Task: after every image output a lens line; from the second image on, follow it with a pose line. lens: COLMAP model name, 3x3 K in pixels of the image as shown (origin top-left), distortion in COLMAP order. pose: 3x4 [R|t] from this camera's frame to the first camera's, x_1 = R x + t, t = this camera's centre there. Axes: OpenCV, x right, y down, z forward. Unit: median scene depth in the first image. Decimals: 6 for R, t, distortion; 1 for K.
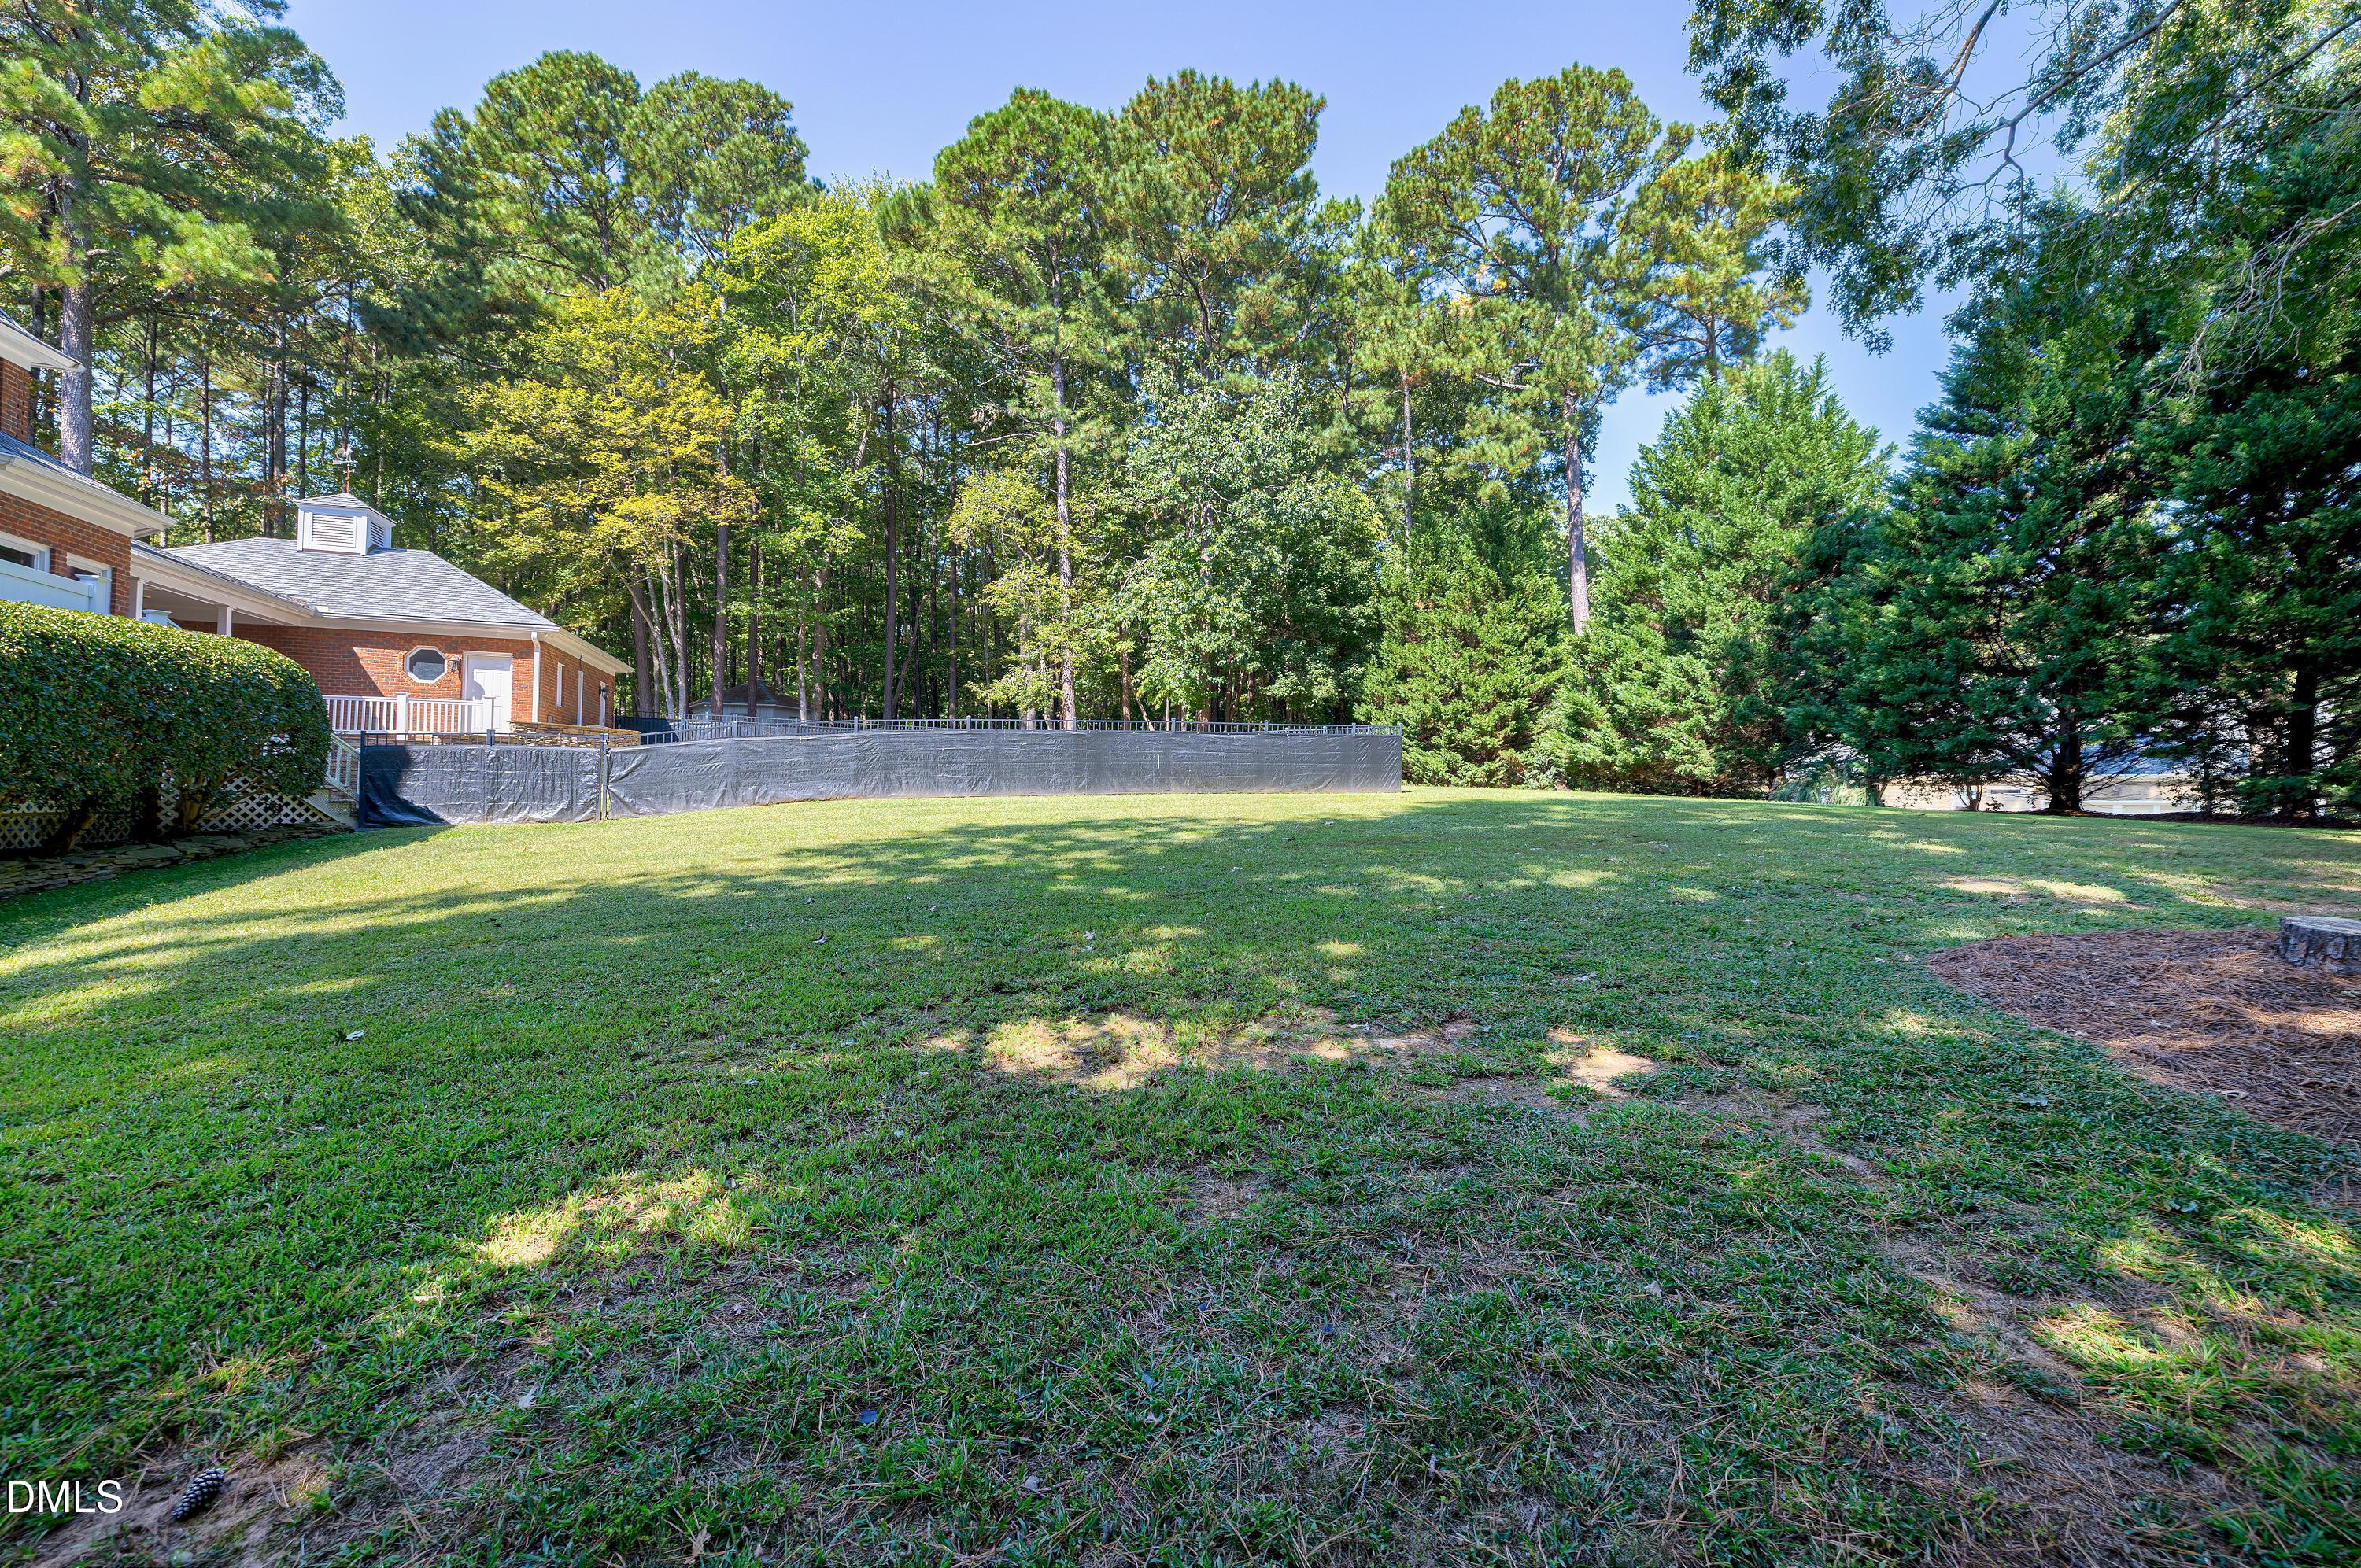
lens RADIAL K [[995.0, 0, 1173.2], [0, 995.0, 772.5], [0, 0, 1]] dist [0.000698, 0.001310]
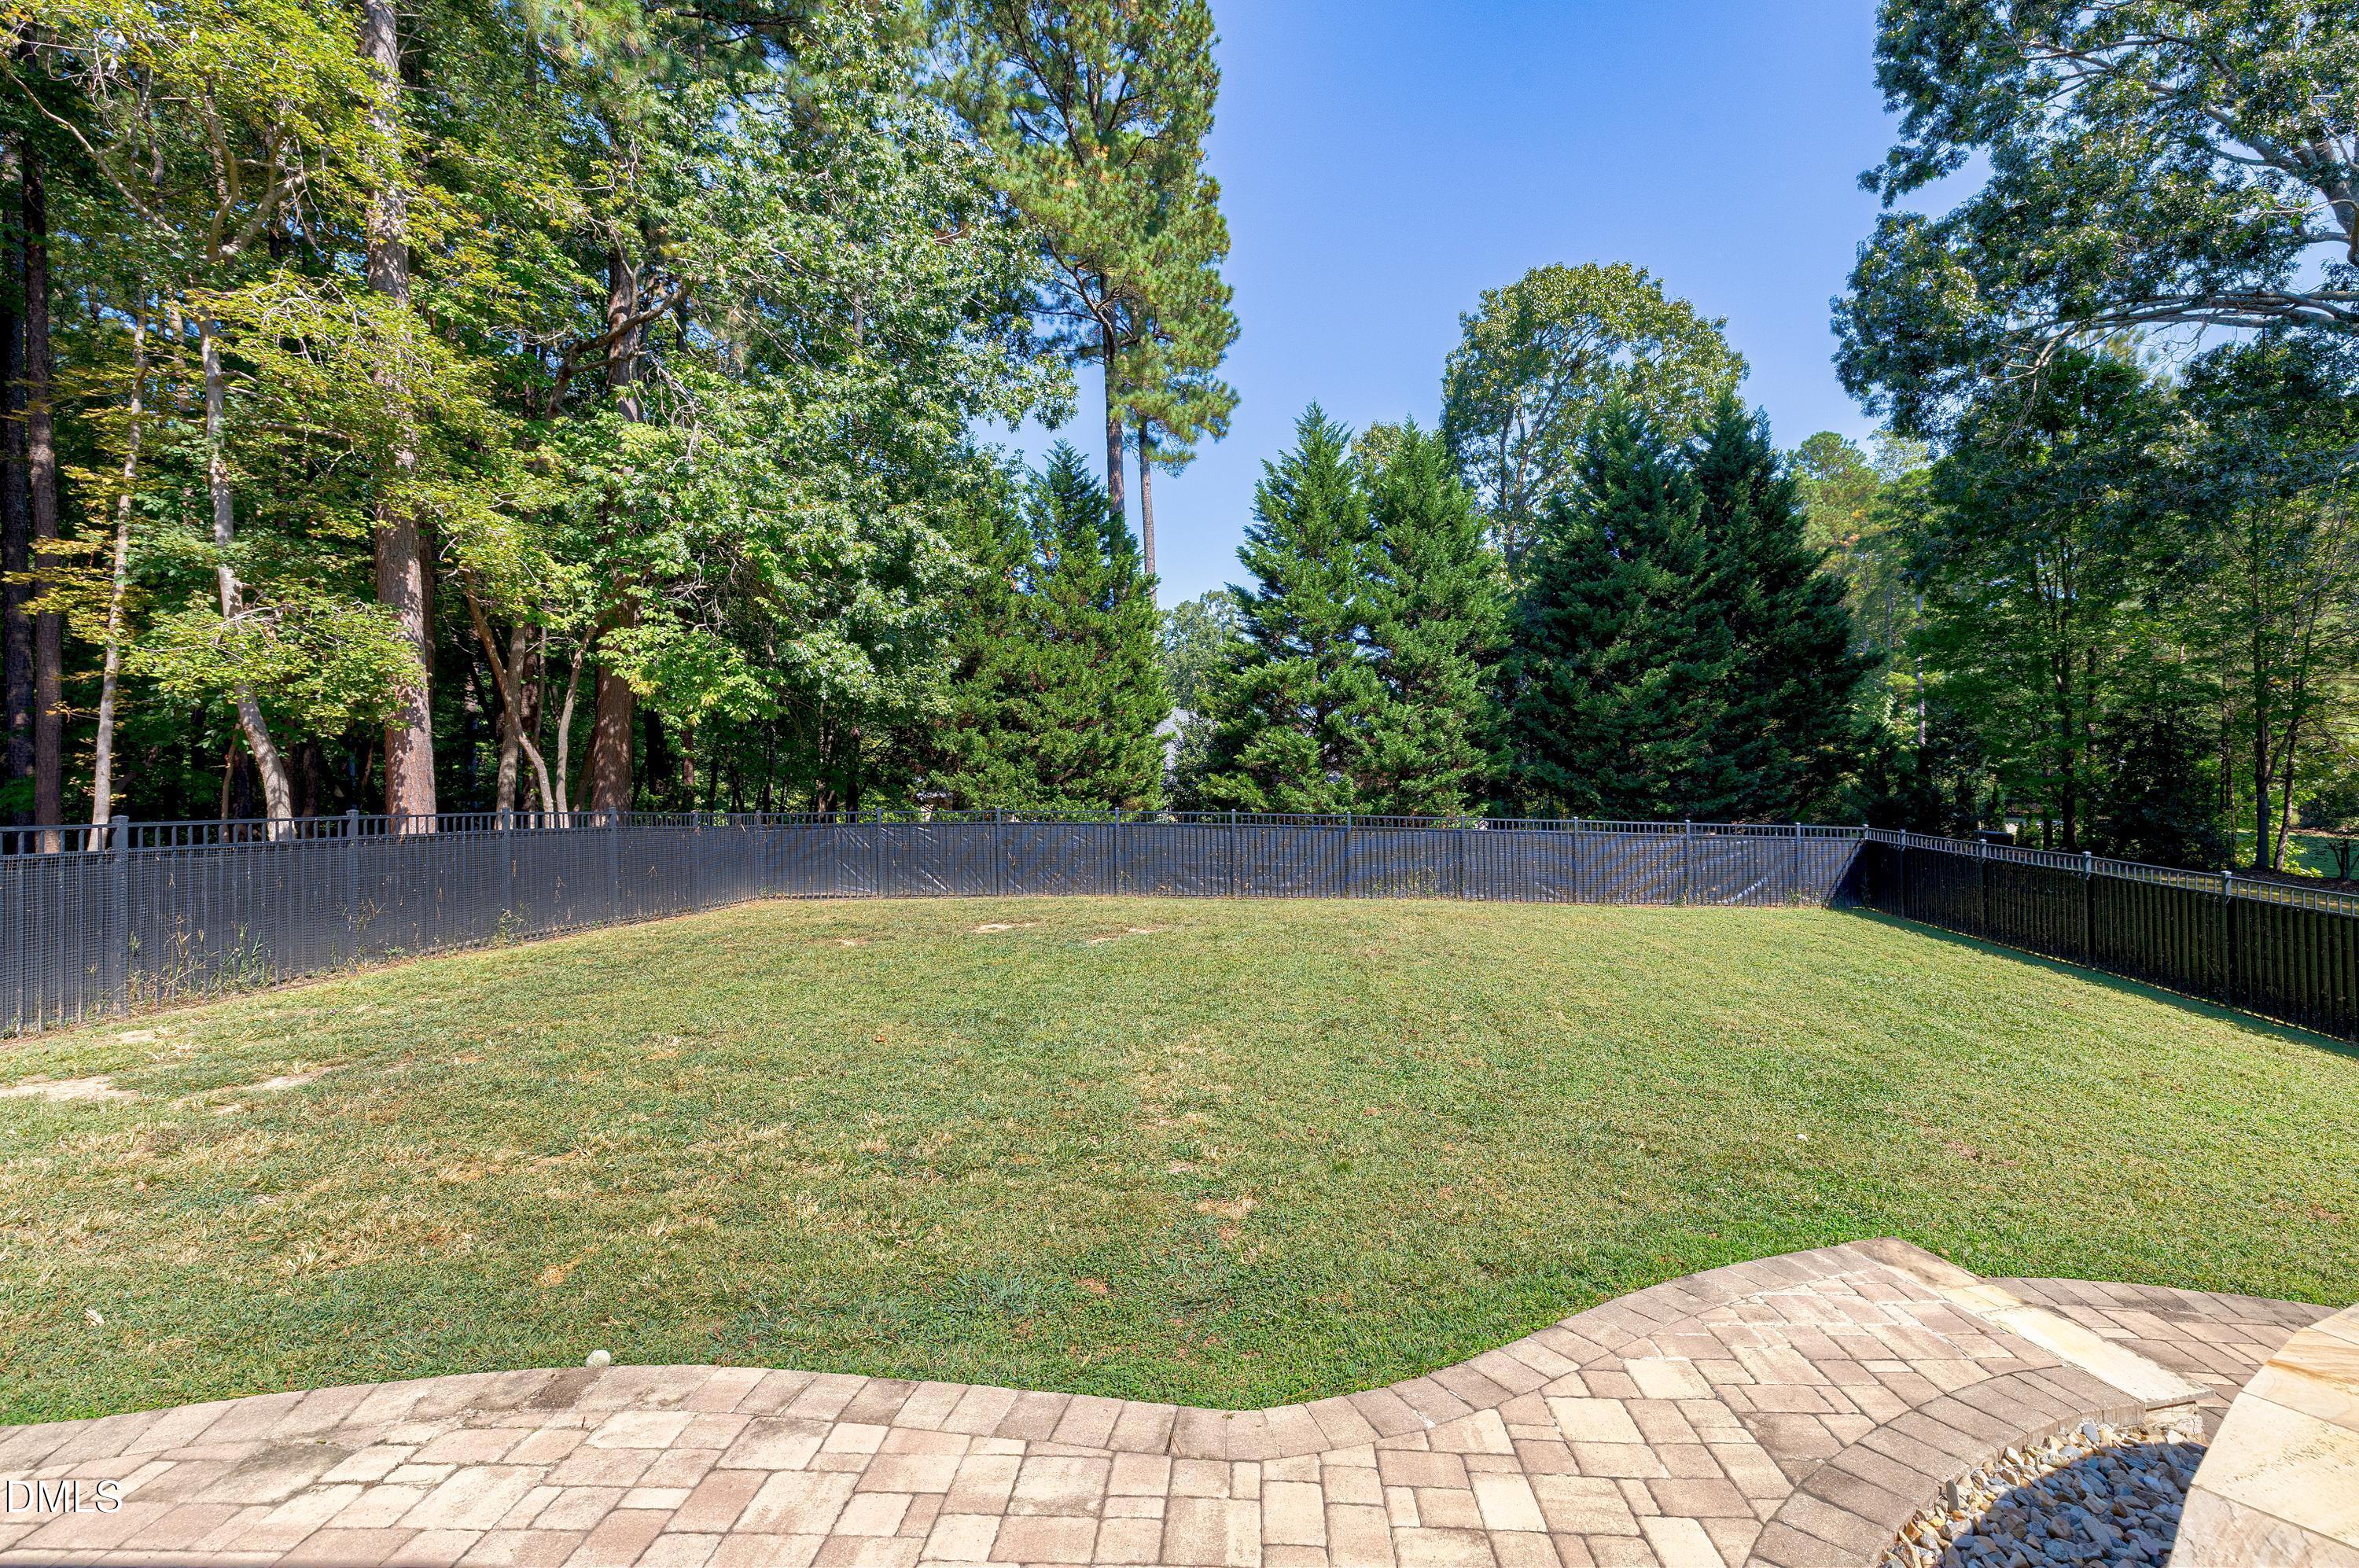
lens RADIAL K [[1059.3, 0, 1266.4], [0, 1059.3, 754.9], [0, 0, 1]] dist [-0.000336, 0.000940]
pose [[0.313905, -0.007063, 0.949428, -0.415341], [-0.003243, 0.999959, 0.008511, -0.061021], [-0.949449, -0.005750, 0.313869, 0.647115]]
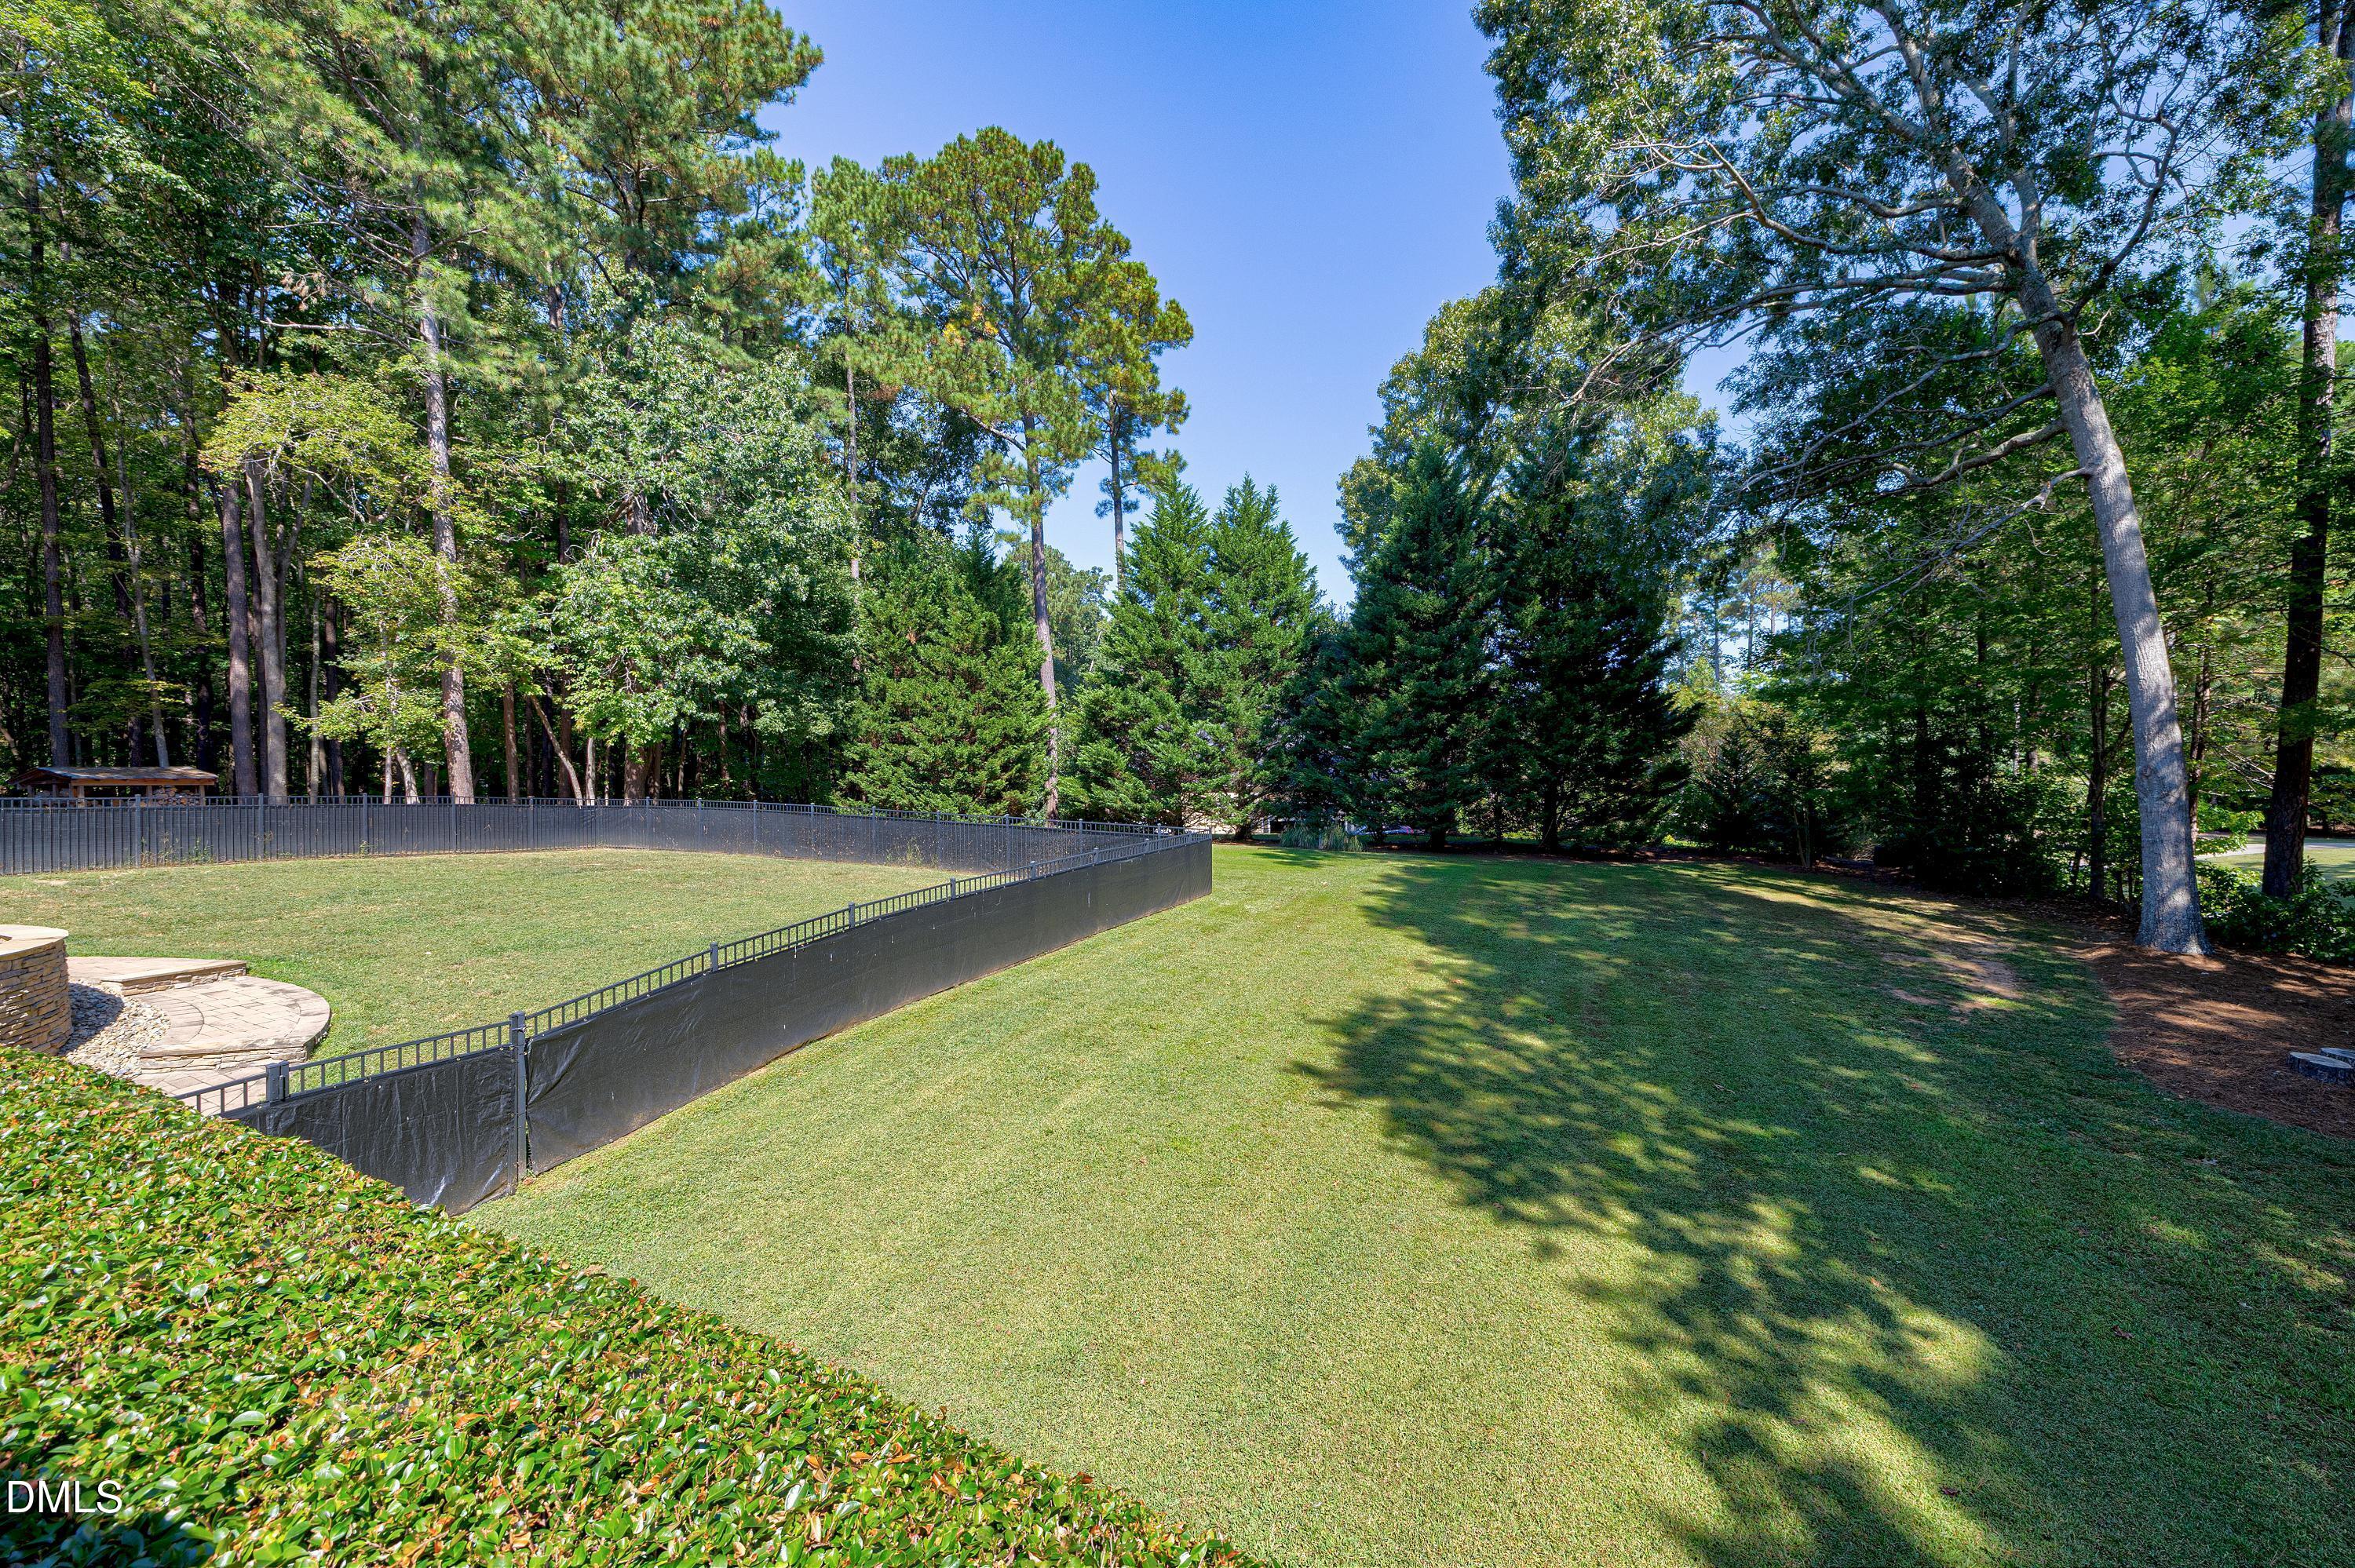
lens RADIAL K [[992.5, 0, 1173.1], [0, 992.5, 775.8], [0, 0, 1]] dist [0.000698, 0.001310]
pose [[0.686710, -0.026686, 0.726442, -0.297504], [0.000132, 0.999331, 0.036585, -0.075981], [-0.726932, -0.025028, 0.686253, 0.168506]]
